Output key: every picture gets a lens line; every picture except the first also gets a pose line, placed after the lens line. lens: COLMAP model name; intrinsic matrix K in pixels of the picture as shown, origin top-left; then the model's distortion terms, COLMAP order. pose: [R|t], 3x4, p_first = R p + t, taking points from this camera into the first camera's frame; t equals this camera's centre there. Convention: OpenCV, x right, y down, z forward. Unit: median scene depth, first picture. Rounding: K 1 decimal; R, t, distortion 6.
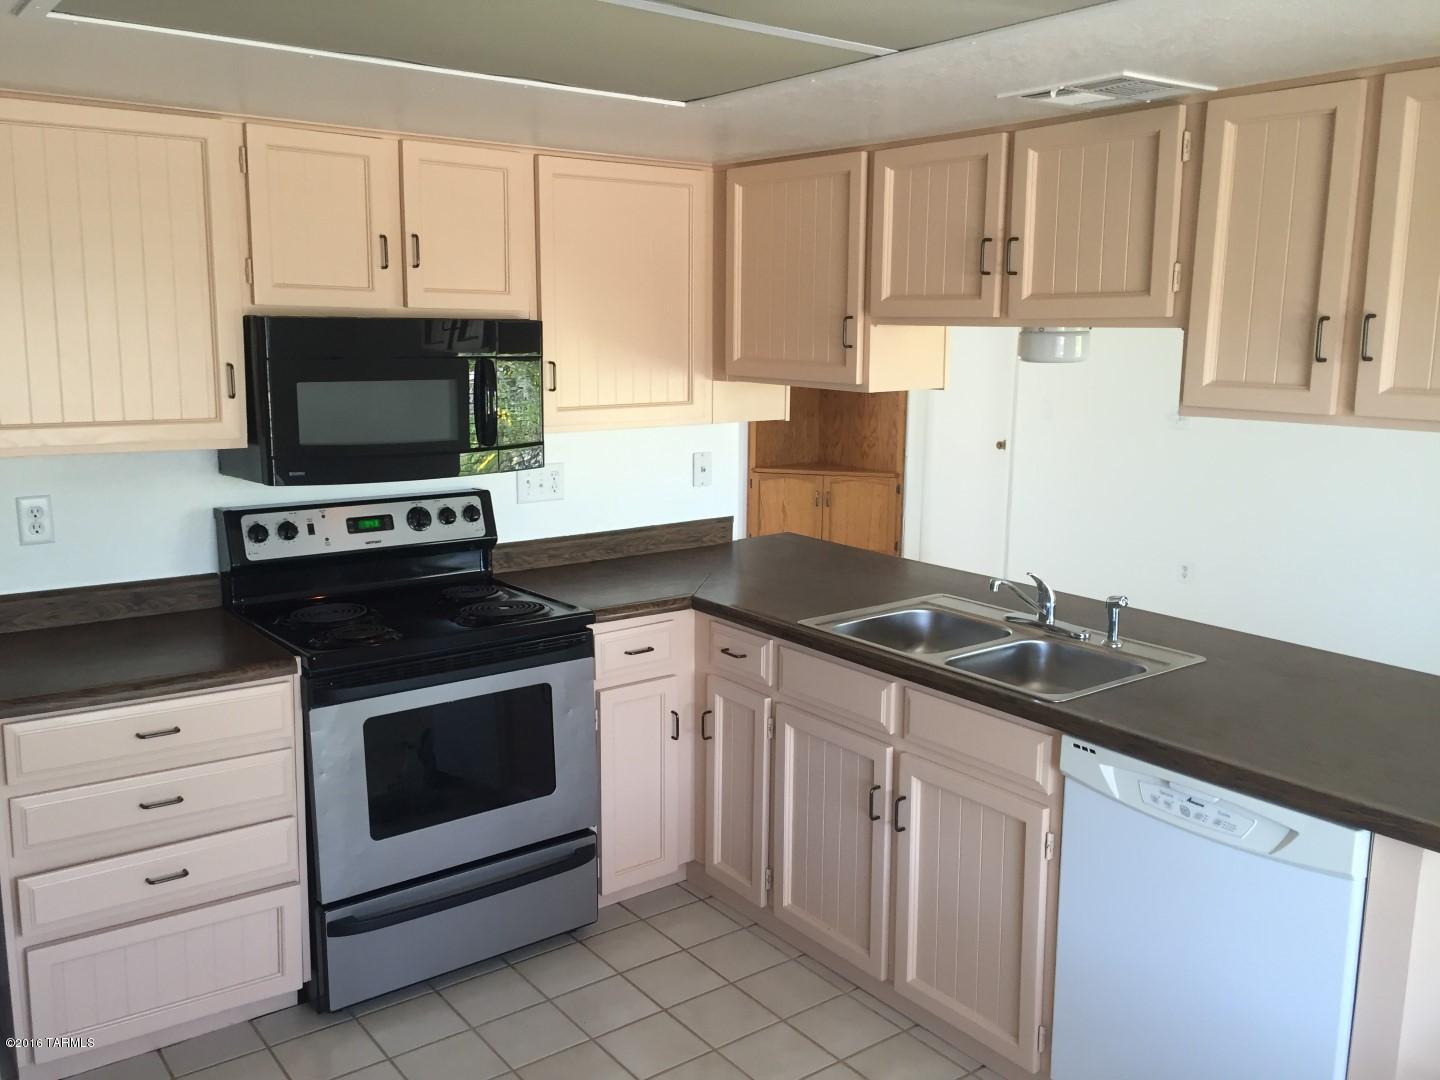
lens RADIAL K [[1223.2, 0, 722.7], [0, 1223.2, 535.7], [0, 0, 1]] dist [0.037950, -0.029255]
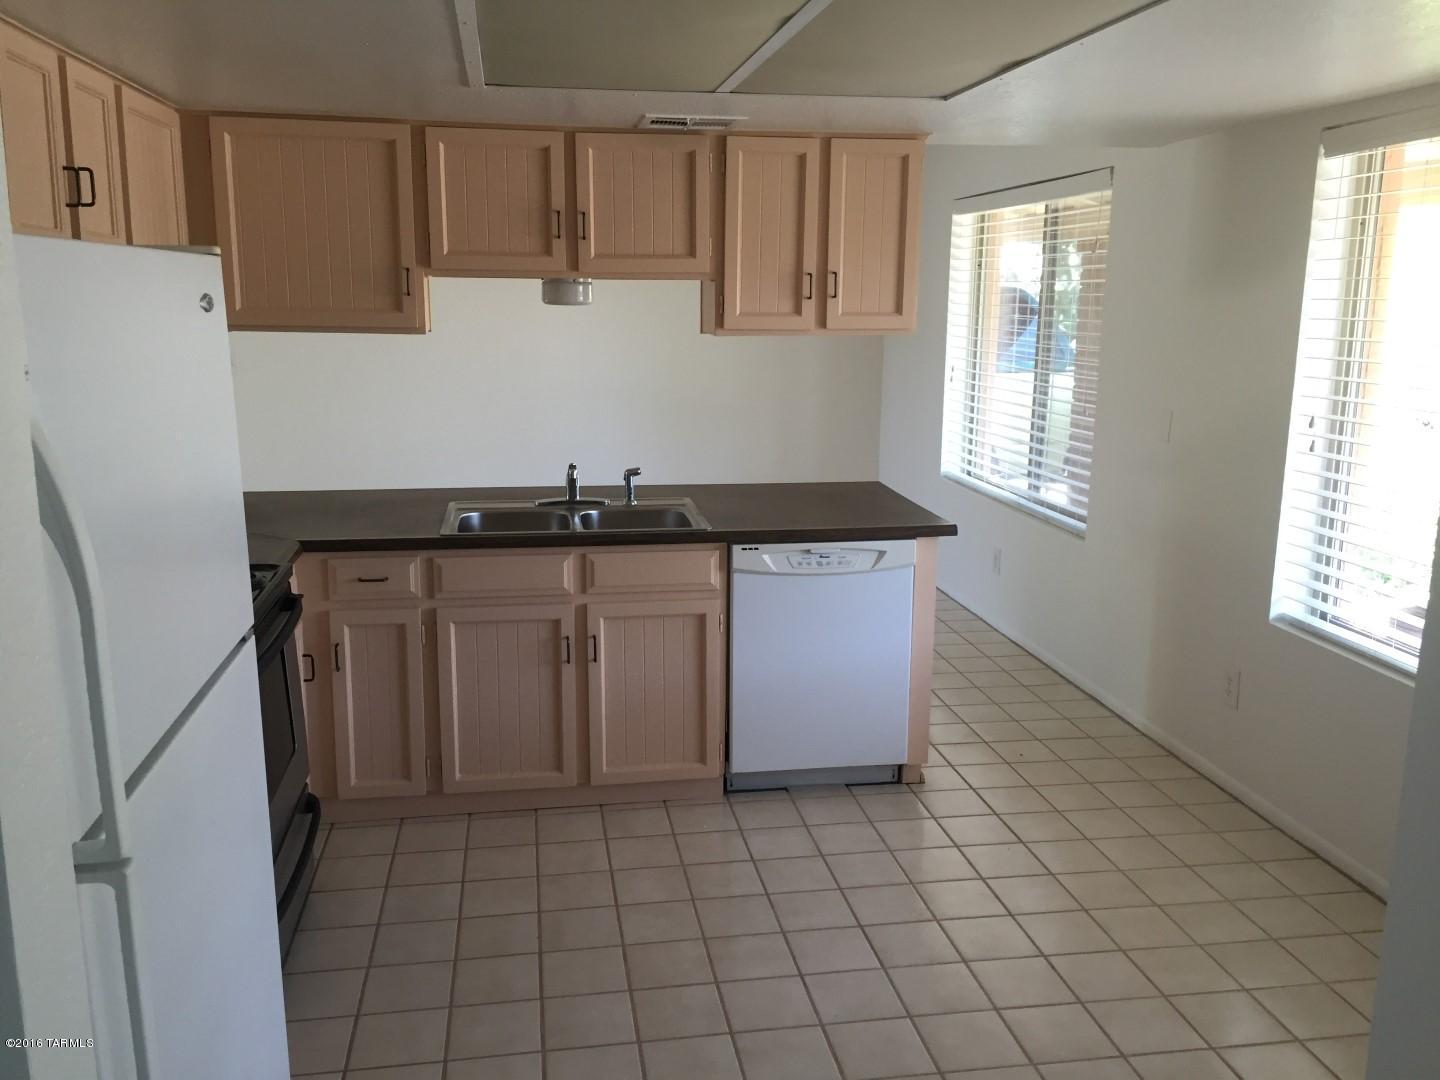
lens RADIAL K [[1223.2, 0, 721.8], [0, 1223.2, 540.7], [0, 0, 1]] dist [0.037950, -0.029255]
pose [[0.472644, -0.187297, 0.861120, -0.894164], [0.149703, 0.980016, 0.130989, -0.039947], [-0.868445, 0.067001, 0.491237, 0.216706]]
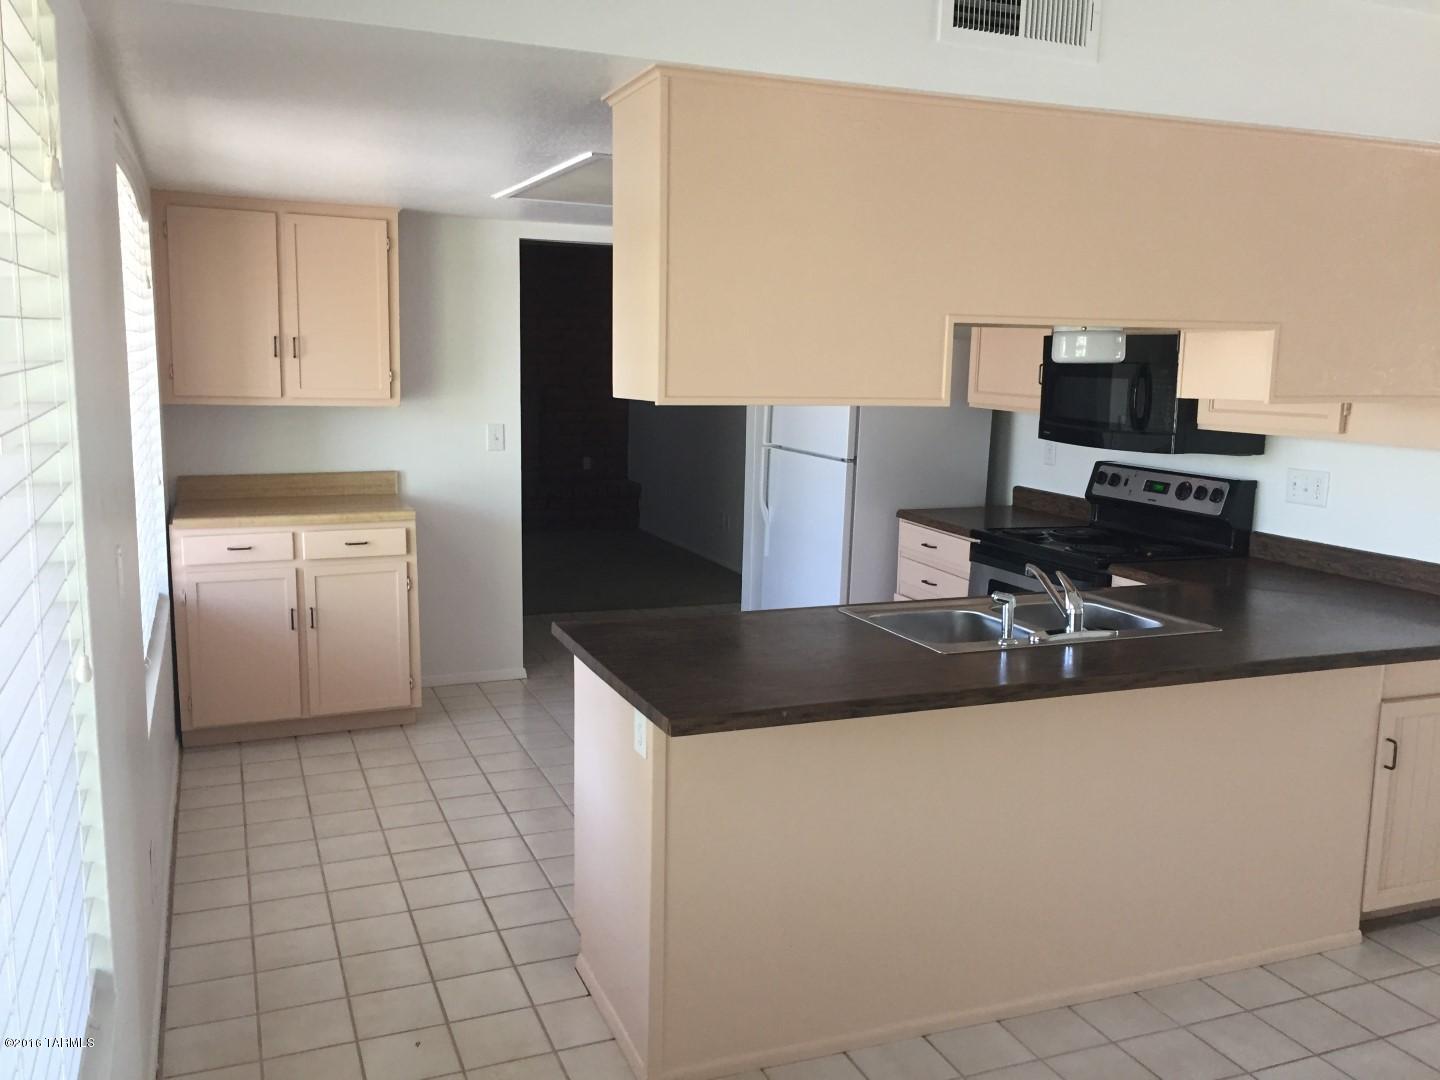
lens RADIAL K [[1223.2, 0, 719.9], [0, 1223.2, 540.9], [0, 0, 1]] dist [0.037950, -0.029255]
pose [[-0.257147, 0.136254, -0.956718, 1.180791], [-0.187025, 0.964276, 0.187599, -0.120596], [0.948102, 0.227171, -0.222478, 0.886358]]
